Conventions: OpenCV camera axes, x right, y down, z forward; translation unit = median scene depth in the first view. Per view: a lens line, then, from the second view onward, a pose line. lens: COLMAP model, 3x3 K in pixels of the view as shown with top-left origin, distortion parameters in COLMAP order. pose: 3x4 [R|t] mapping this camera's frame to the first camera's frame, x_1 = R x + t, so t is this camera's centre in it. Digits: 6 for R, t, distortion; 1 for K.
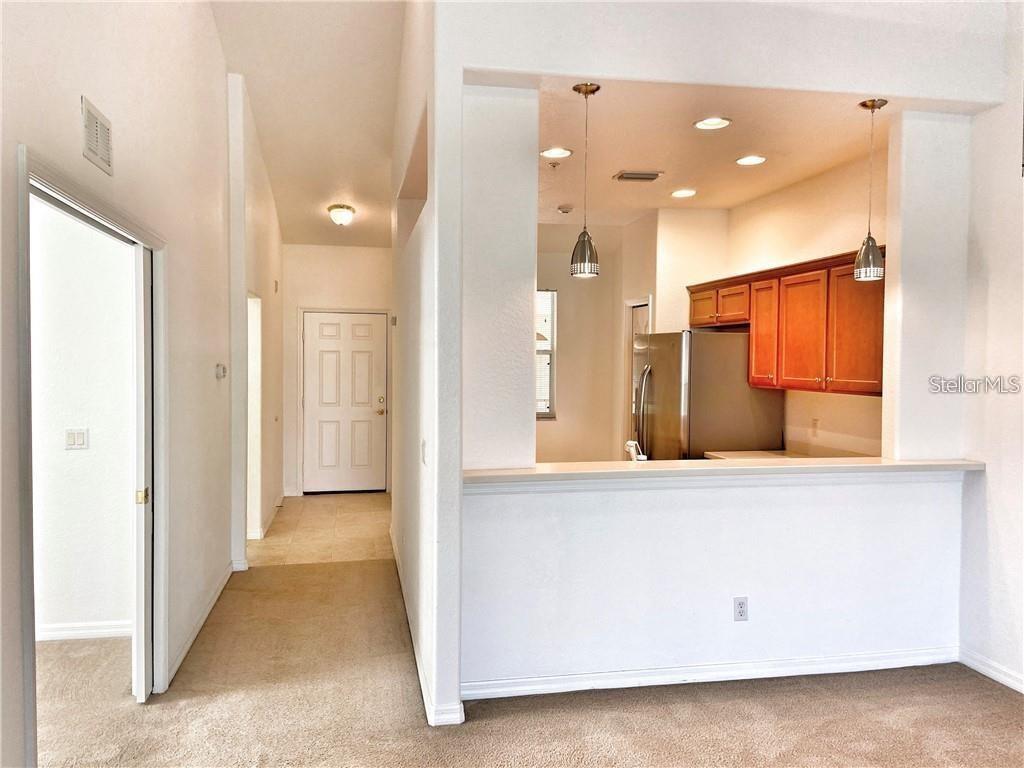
lens RADIAL K [[769.2, 0, 509.7], [0, 769.2, 384.7], [0, 0, 1]] dist [0.102389, -0.123979]
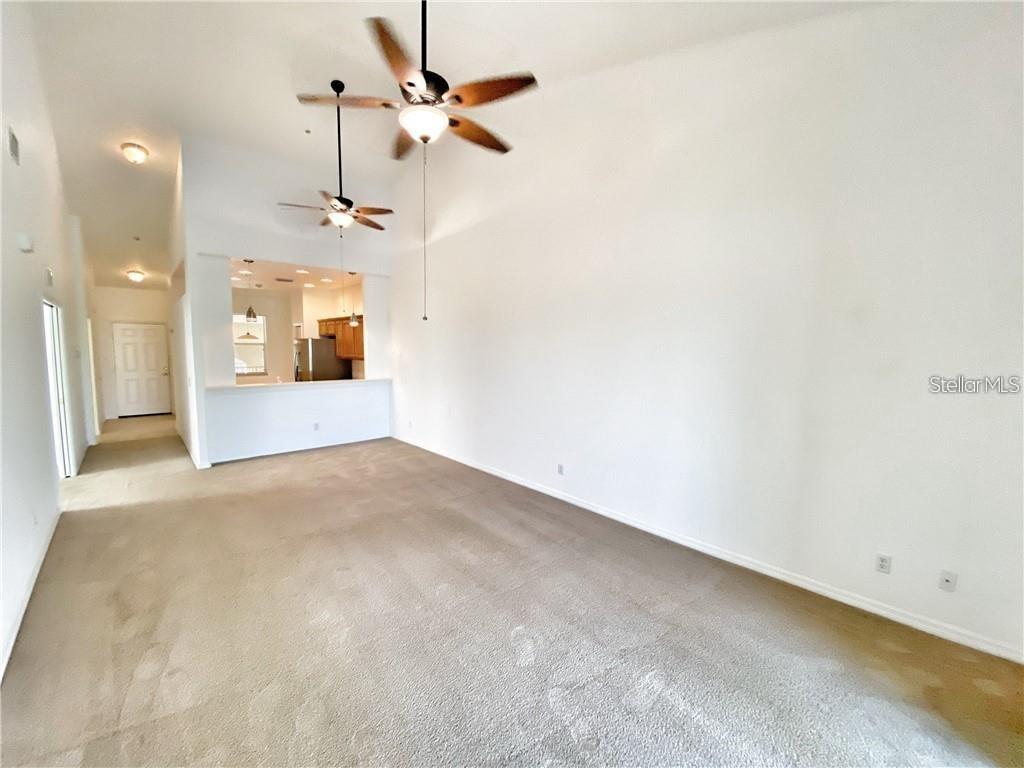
lens RADIAL K [[414.7, 0, 520.7], [0, 414.7, 385.9], [0, 0, 1]] dist [-0.011279, -0.001756]
pose [[0.849898, -0.045291, 0.524997, 0.085999], [0.012140, 0.997718, 0.066420, 0.010118], [-0.526807, -0.050077, 0.848508, -0.612205]]
